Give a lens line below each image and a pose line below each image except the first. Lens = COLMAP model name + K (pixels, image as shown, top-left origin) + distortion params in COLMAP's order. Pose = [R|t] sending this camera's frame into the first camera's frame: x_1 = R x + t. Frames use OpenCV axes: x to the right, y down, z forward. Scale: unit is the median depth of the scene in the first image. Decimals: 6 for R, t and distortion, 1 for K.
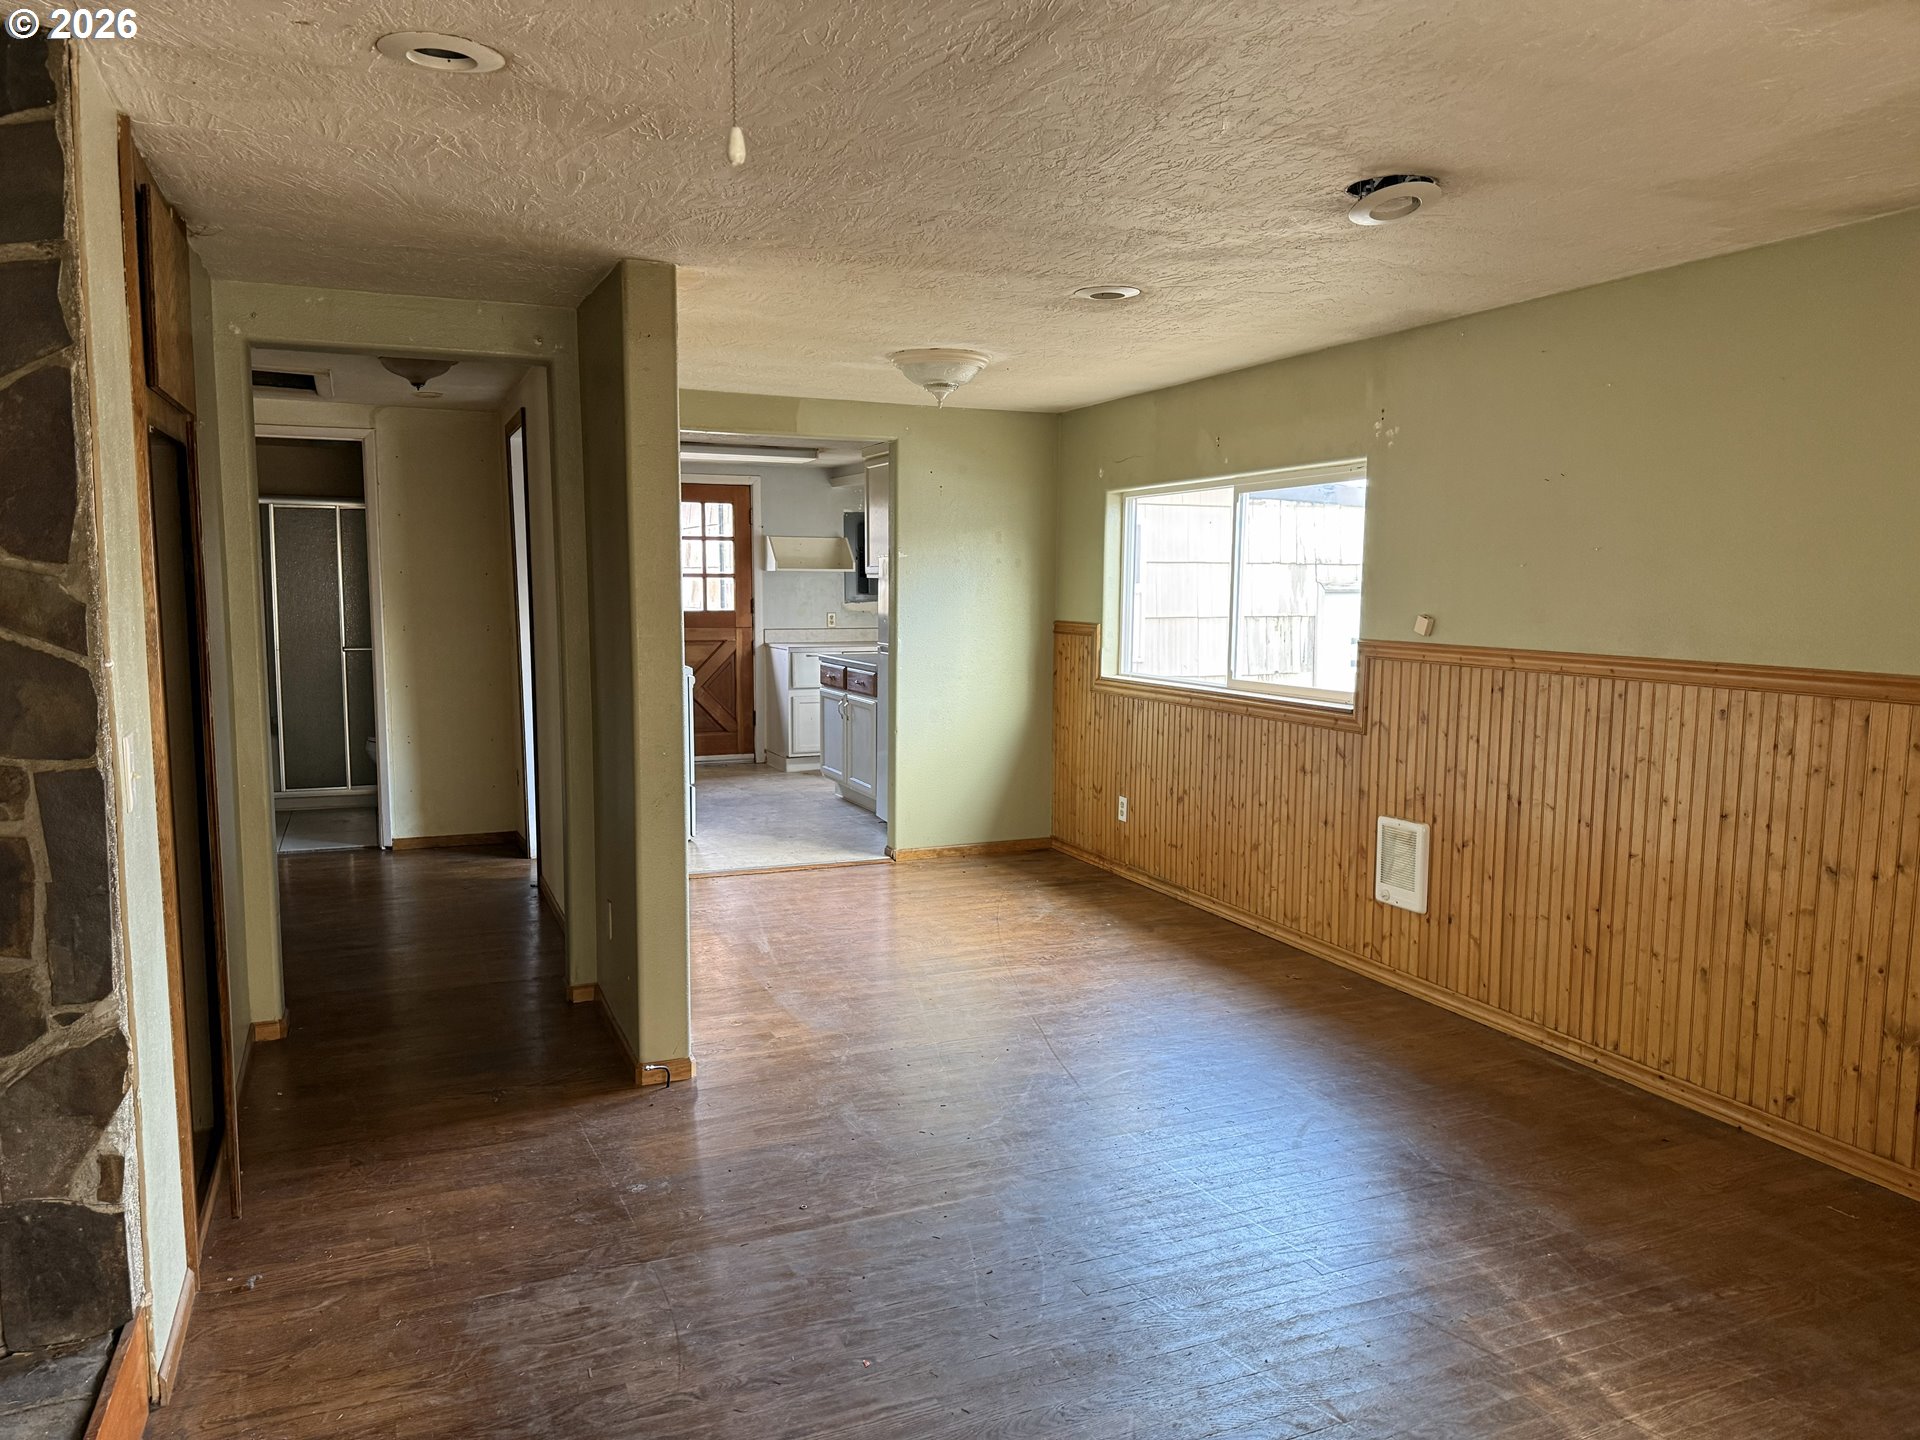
lens RADIAL K [[1347.0, 0, 969.2], [0, 1347.0, 723.1], [0, 0, 1]] dist [0.061711, -0.074607]
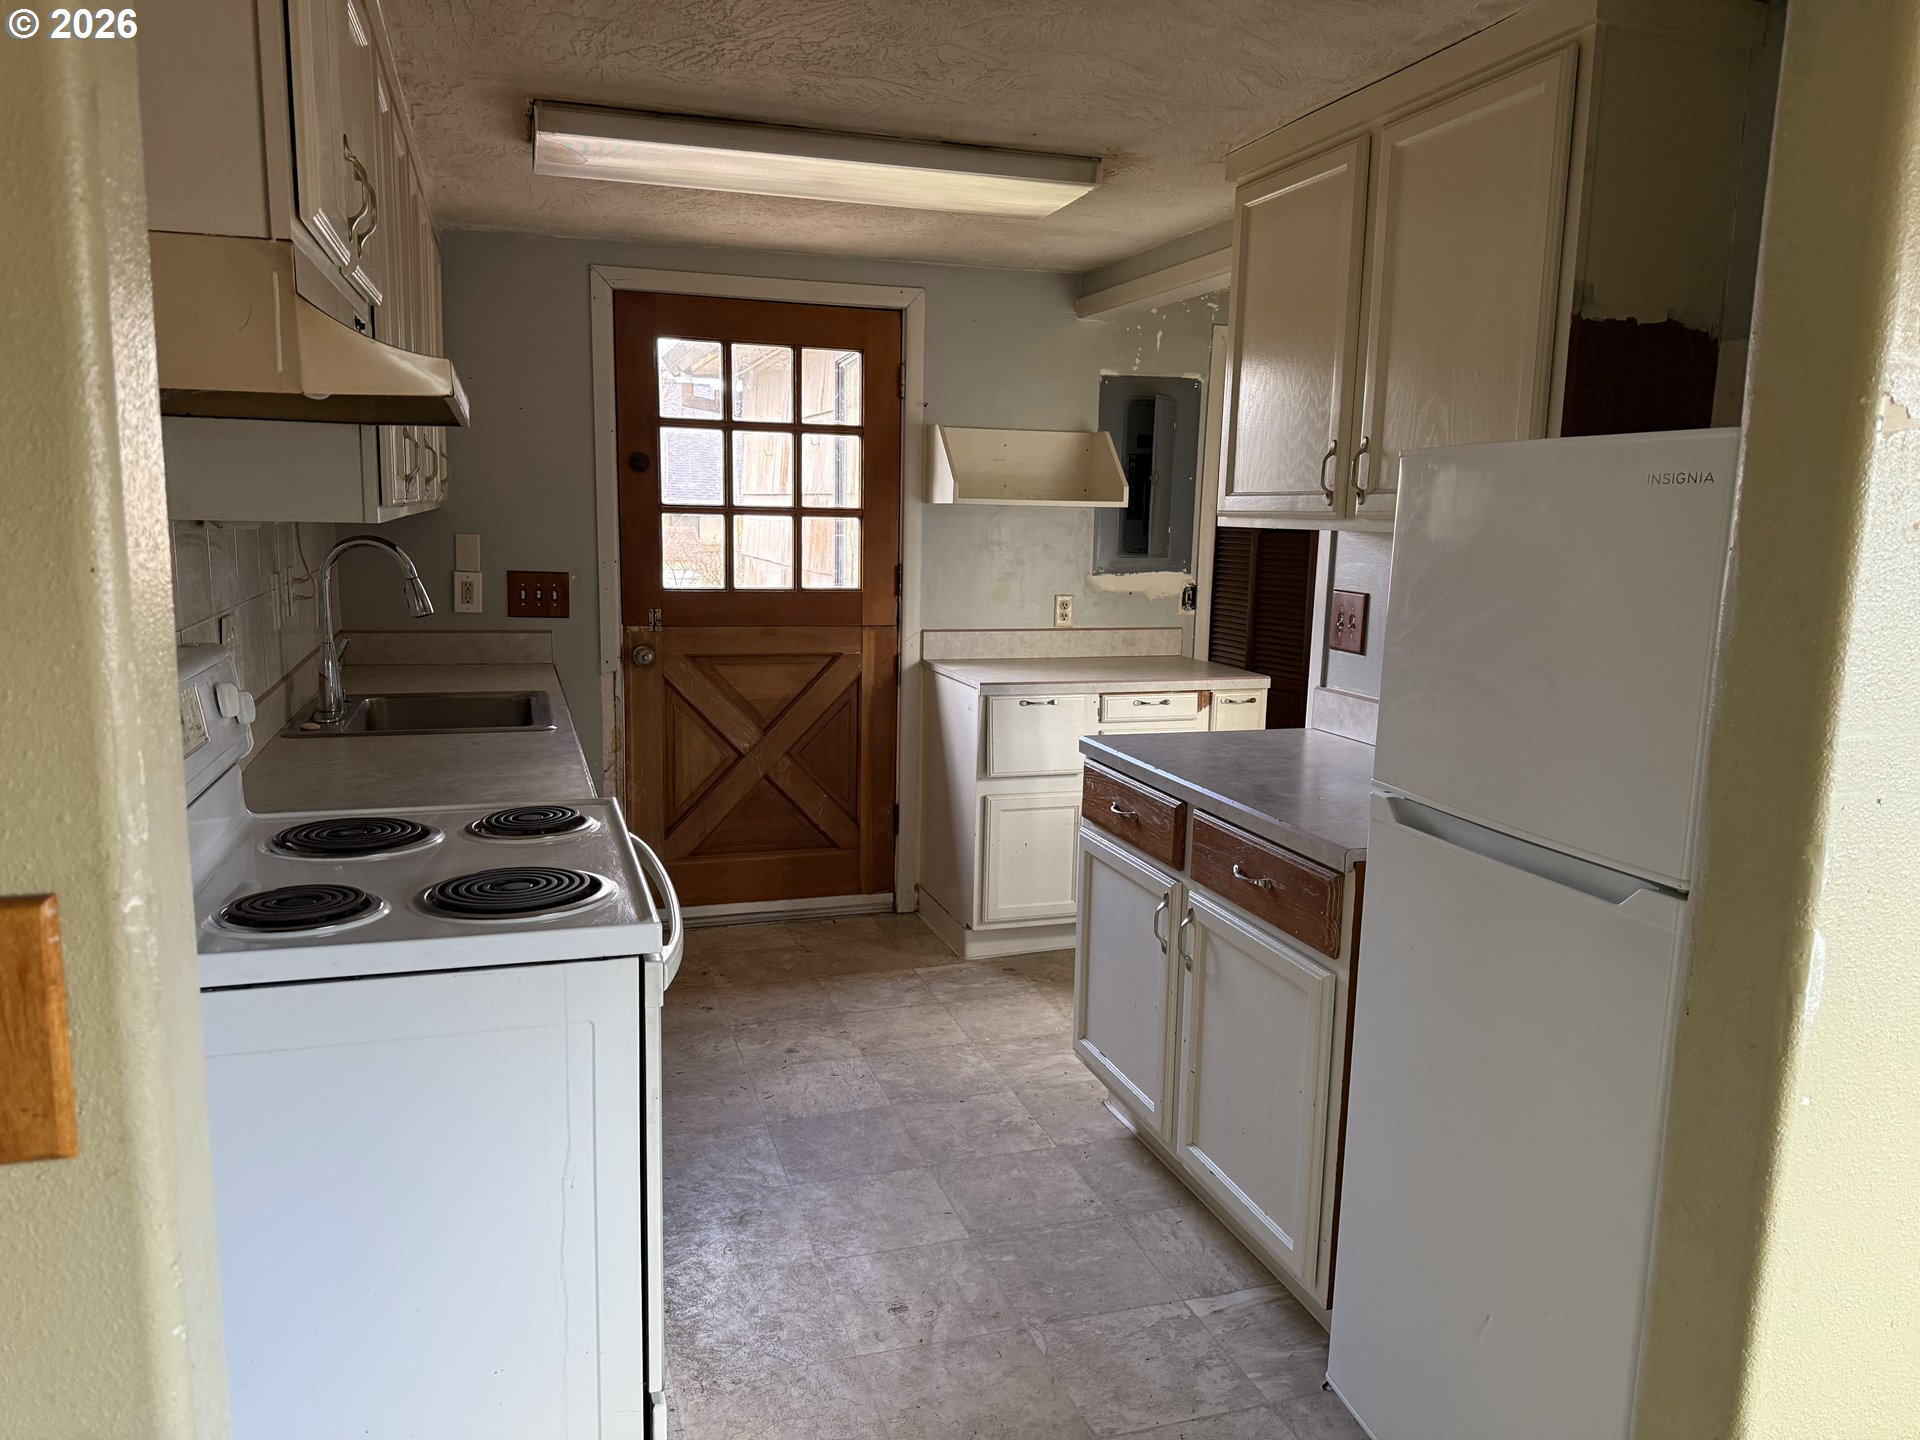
lens RADIAL K [[1347.0, 0, 959.3], [0, 1347.0, 738.3], [0, 0, 1]] dist [0.061711, -0.074607]
pose [[0.994573, 0.036336, -0.097488, -0.095778], [-0.030356, 0.997606, 0.062137, -0.063409], [0.099512, -0.058841, 0.993295, 0.556160]]
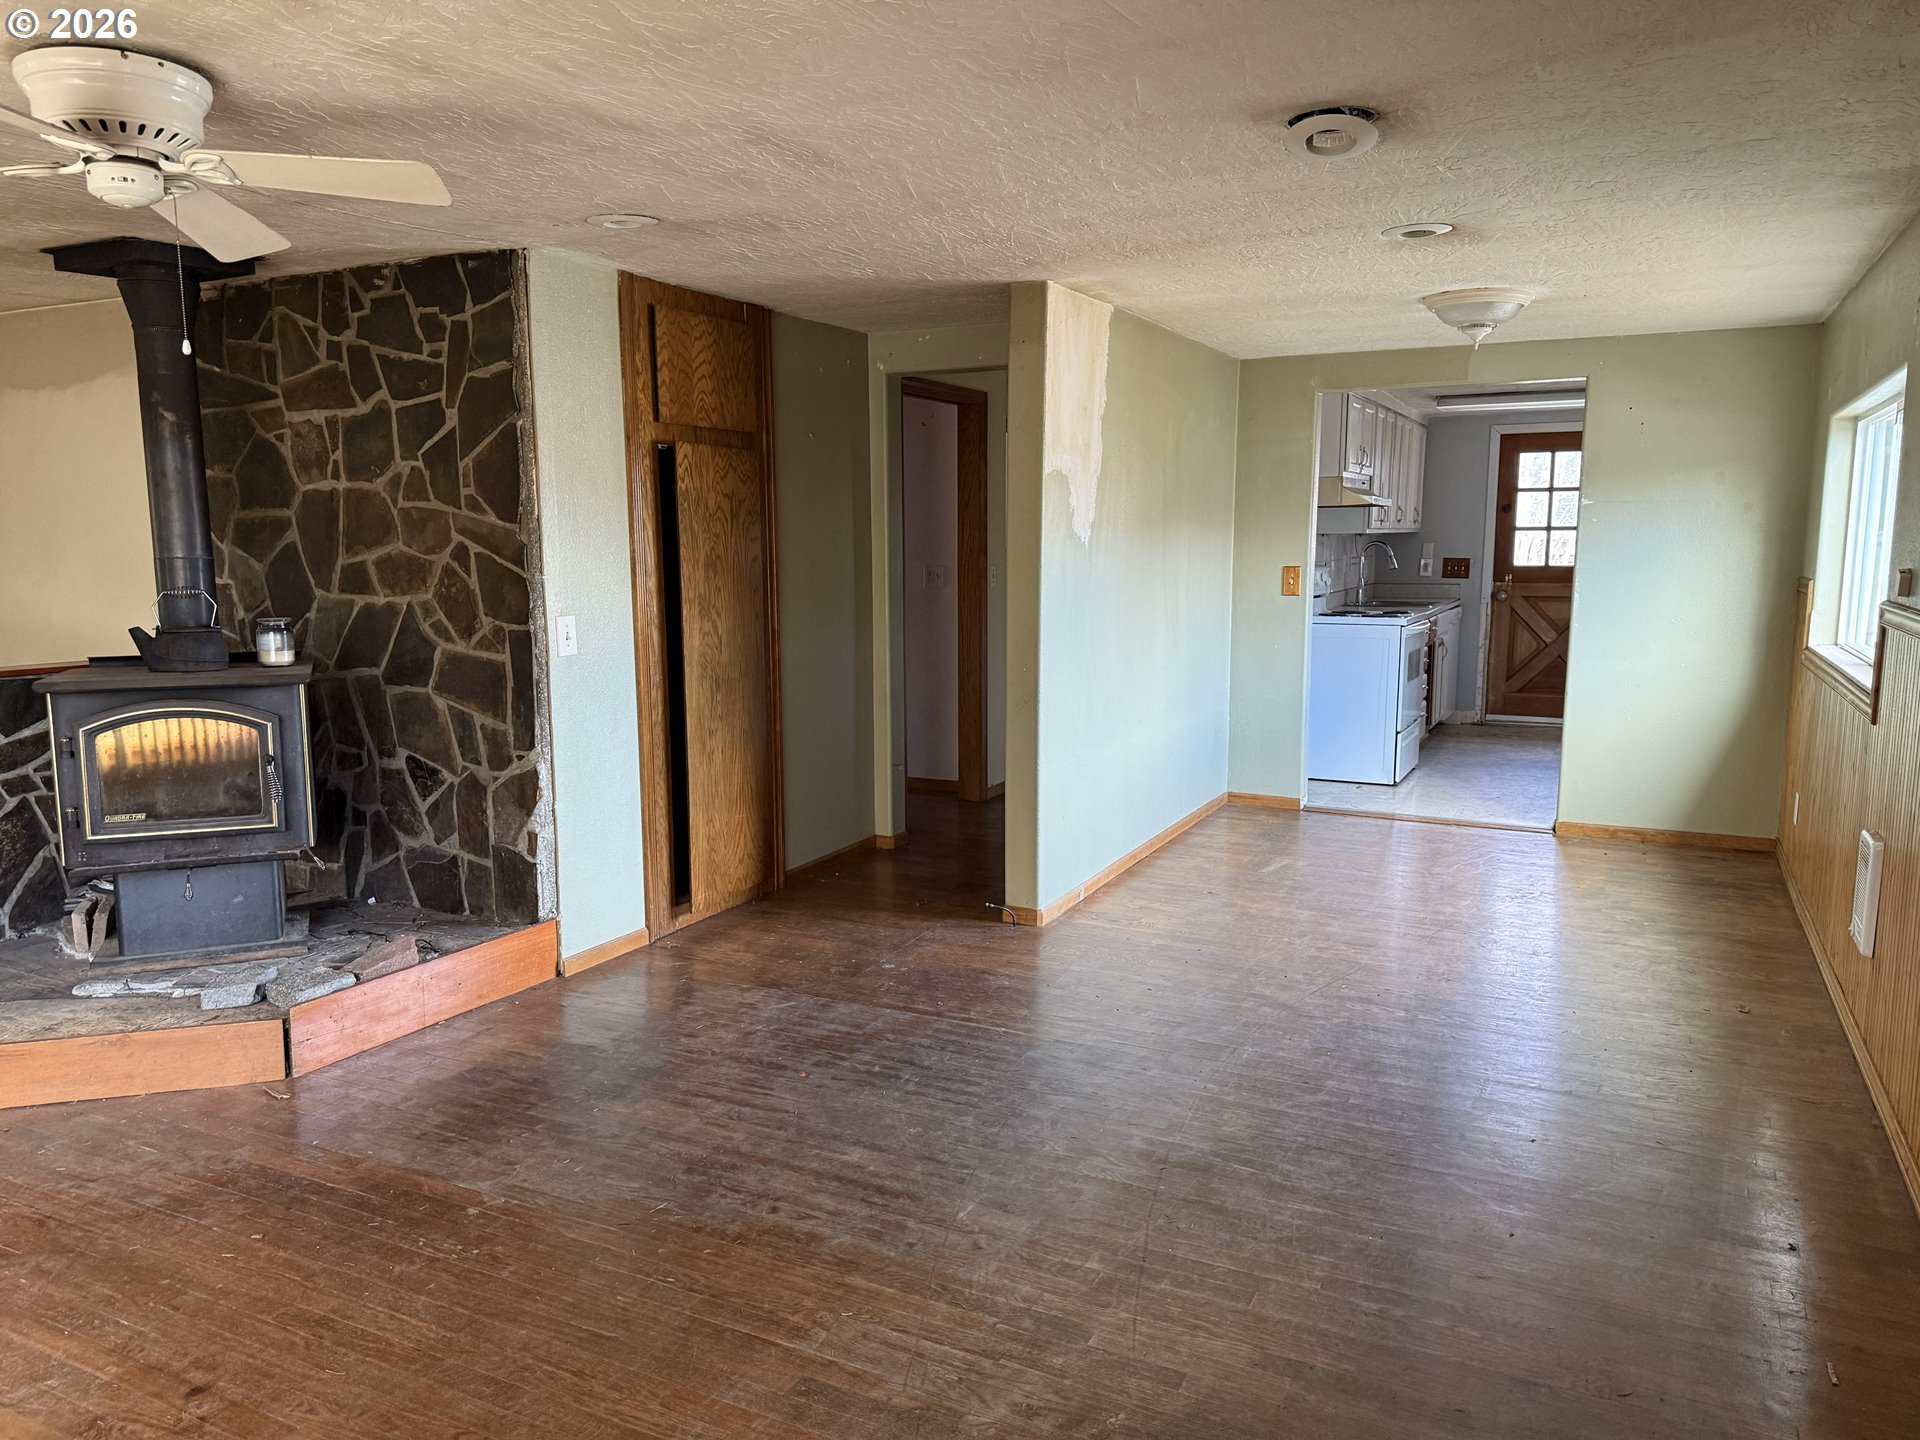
lens RADIAL K [[1347.0, 0, 964.0], [0, 1347.0, 716.8], [0, 0, 1]] dist [0.061711, -0.074607]
pose [[0.646000, 0.092565, -0.757704, 0.264728], [-0.073720, 0.995546, 0.058769, -0.000658], [0.759769, 0.017893, 0.649947, 0.047230]]
